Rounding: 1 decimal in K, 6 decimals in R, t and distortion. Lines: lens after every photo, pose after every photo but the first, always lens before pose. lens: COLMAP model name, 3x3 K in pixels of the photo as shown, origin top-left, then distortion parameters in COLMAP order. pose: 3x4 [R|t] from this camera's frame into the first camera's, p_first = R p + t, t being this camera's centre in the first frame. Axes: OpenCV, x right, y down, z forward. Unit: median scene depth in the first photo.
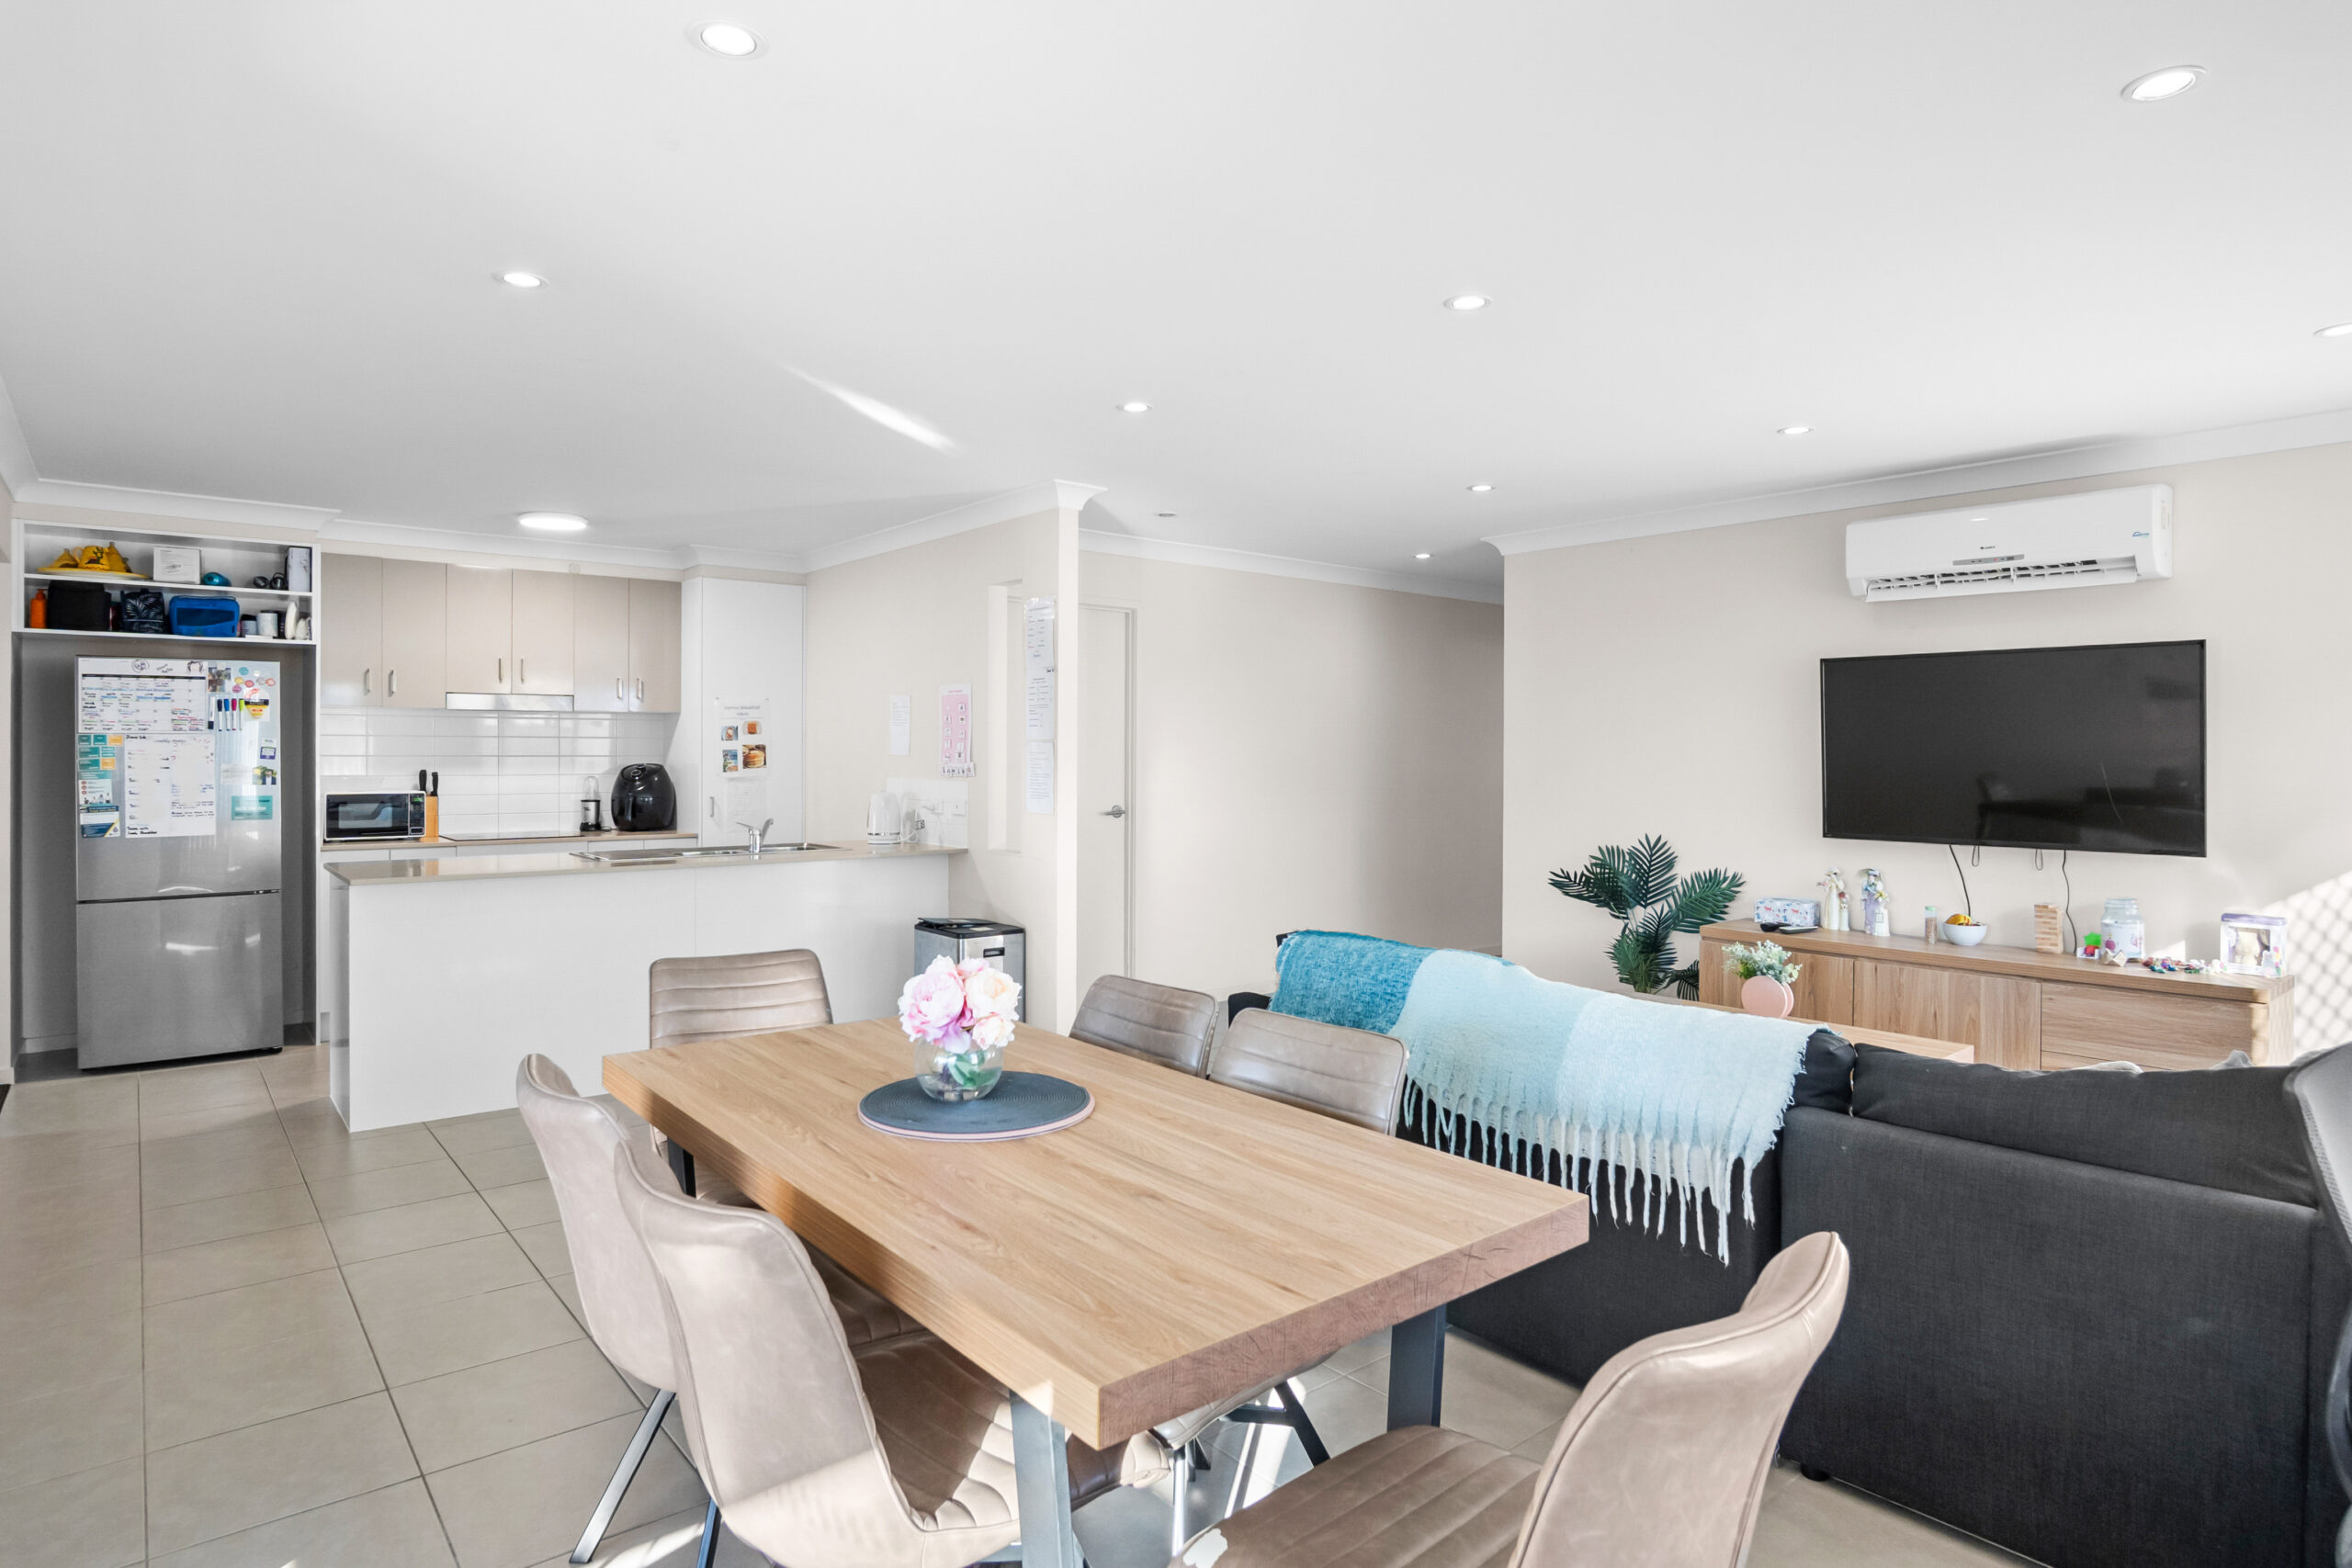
lens RADIAL K [[1291.5, 0, 1130.5], [0, 1291.5, 760.0], [0, 0, 1]] dist [-0.002764, 0.000335]
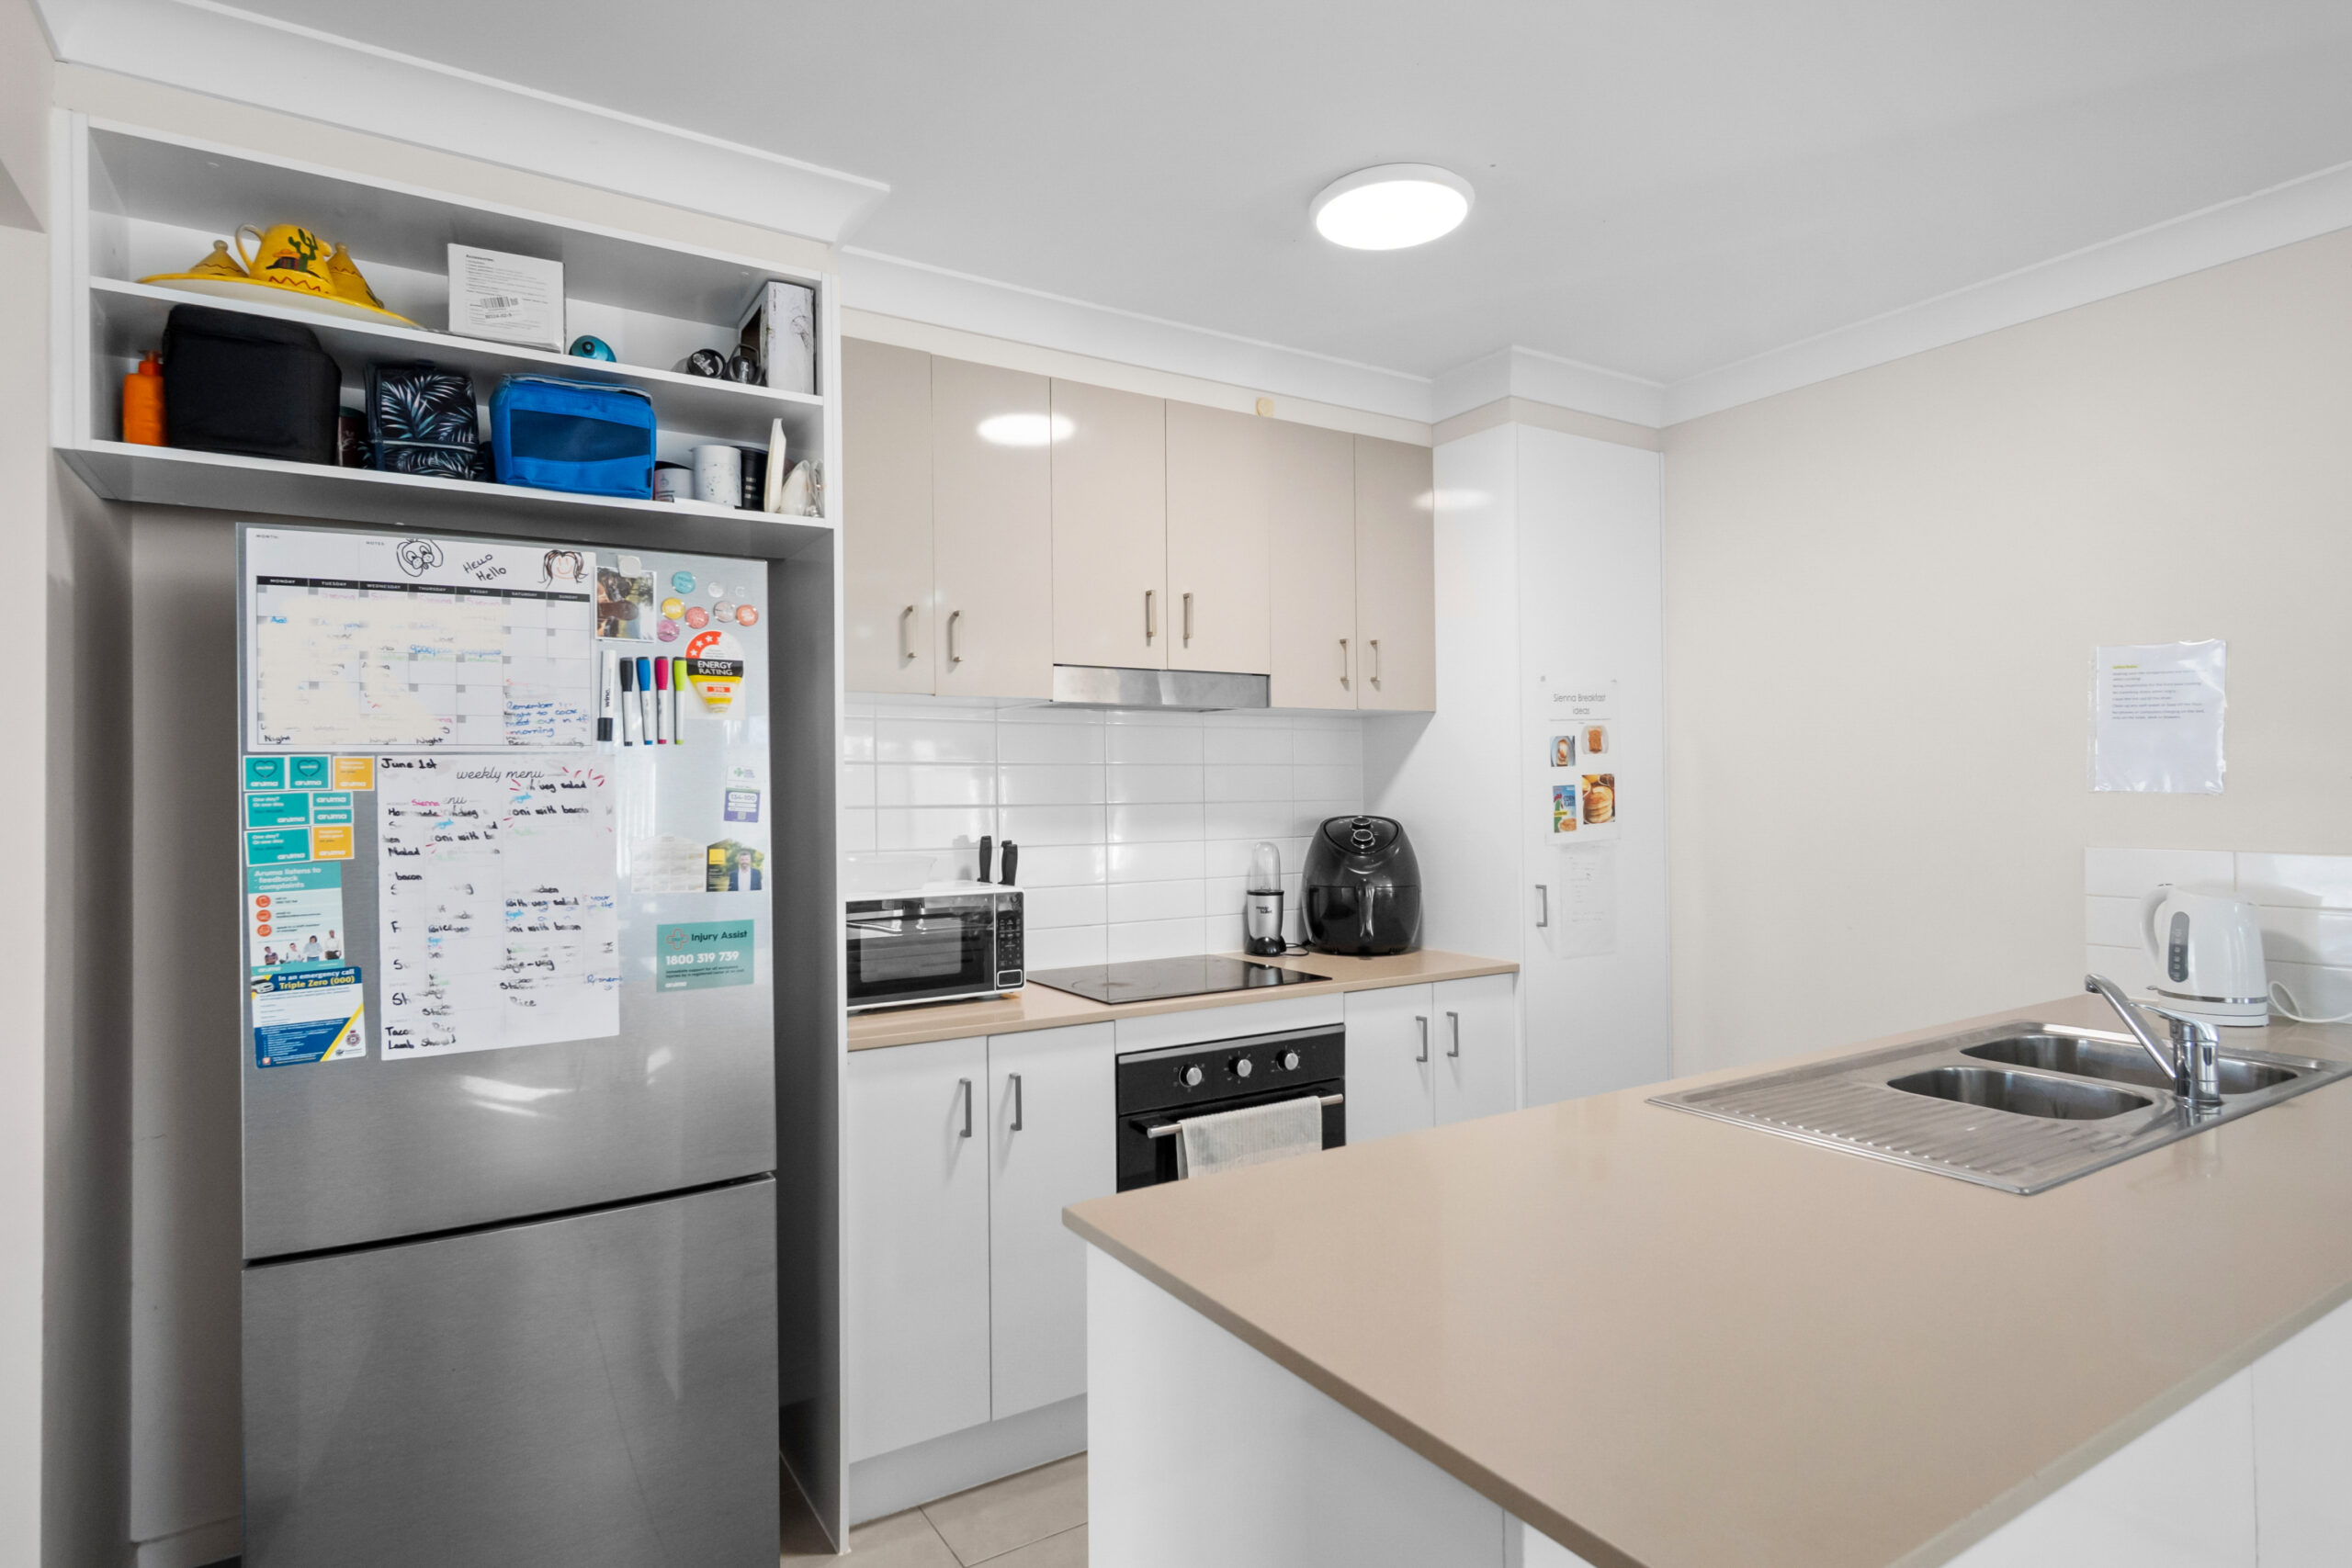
lens RADIAL K [[1252.7, 0, 1176.0], [0, 1252.7, 784.0], [0, 0, 1]] dist [0.005285, 0.000404]
pose [[0.995768, -0.013295, -0.090932, -0.515746], [0.012182, 0.999844, -0.012785, -0.005417], [0.091088, 0.011623, 0.995775, 0.658066]]
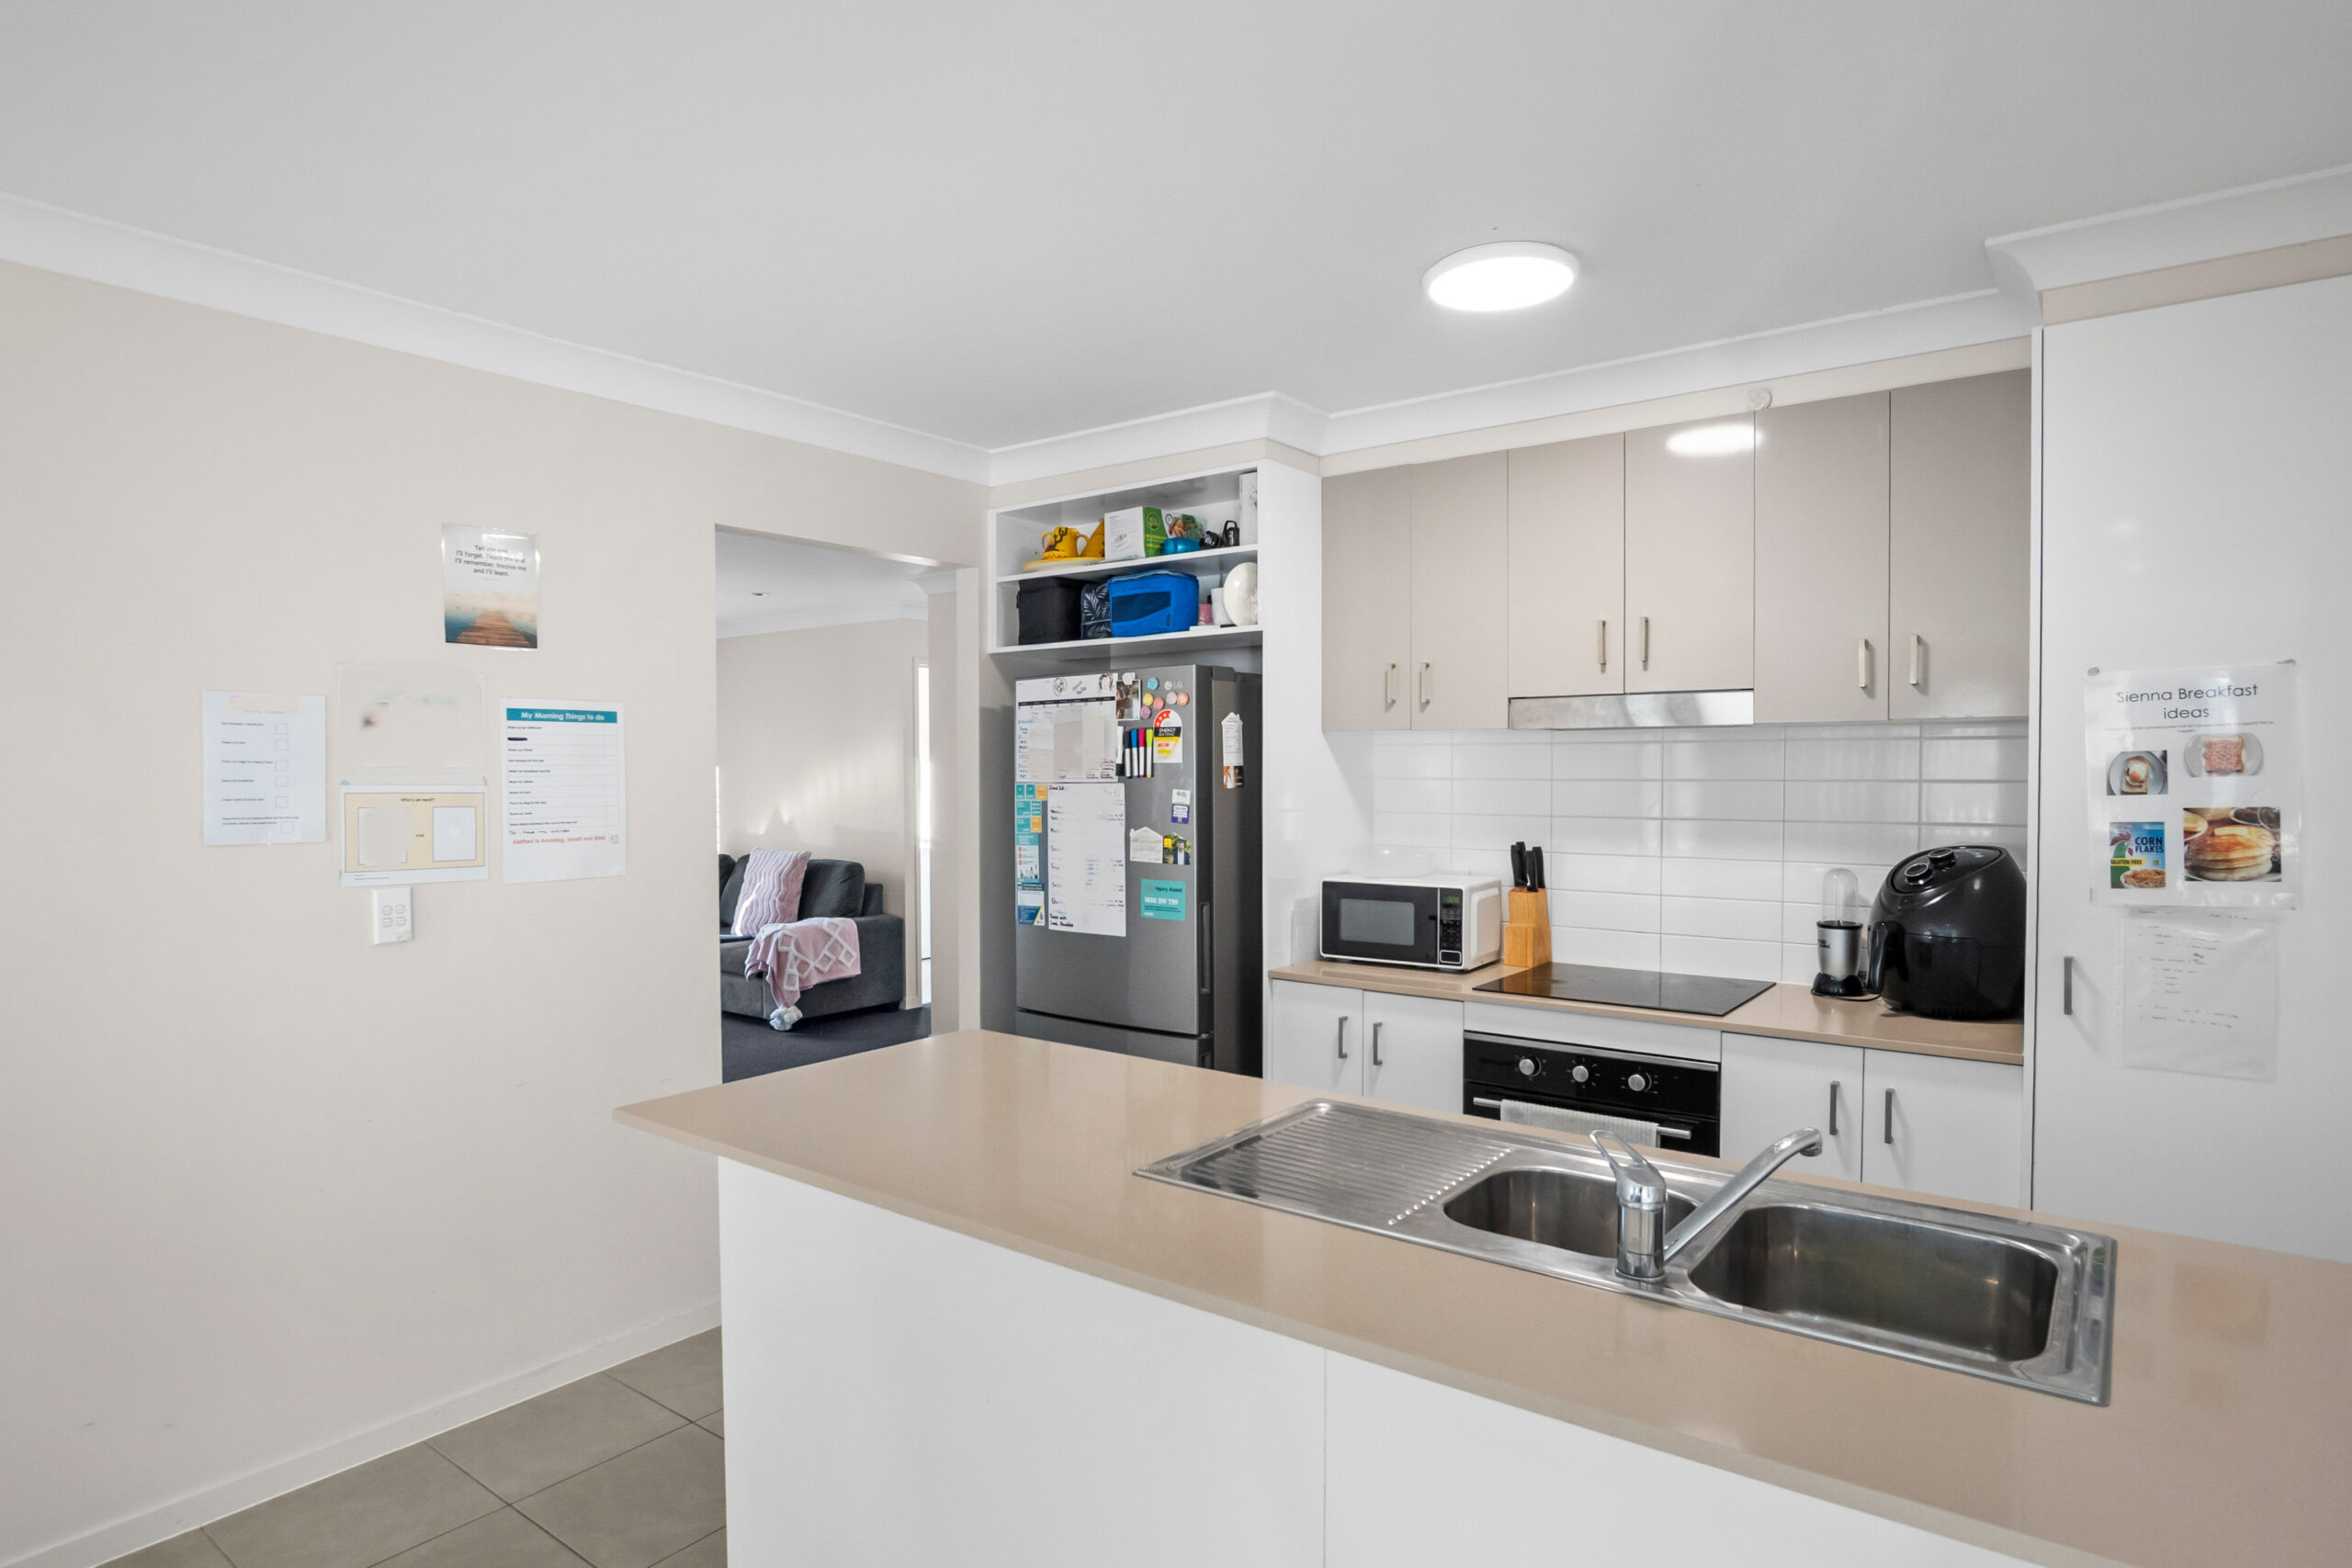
lens RADIAL K [[1277.5, 0, 1173.8], [0, 1277.5, 820.0], [0, 0, 1]] dist [-0.030091, 0.000966]
pose [[0.254476, 0.034485, -0.966464, -0.075162], [-0.003673, 0.999391, 0.034693, -0.023641], [0.967072, -0.005278, 0.254448, 0.848481]]
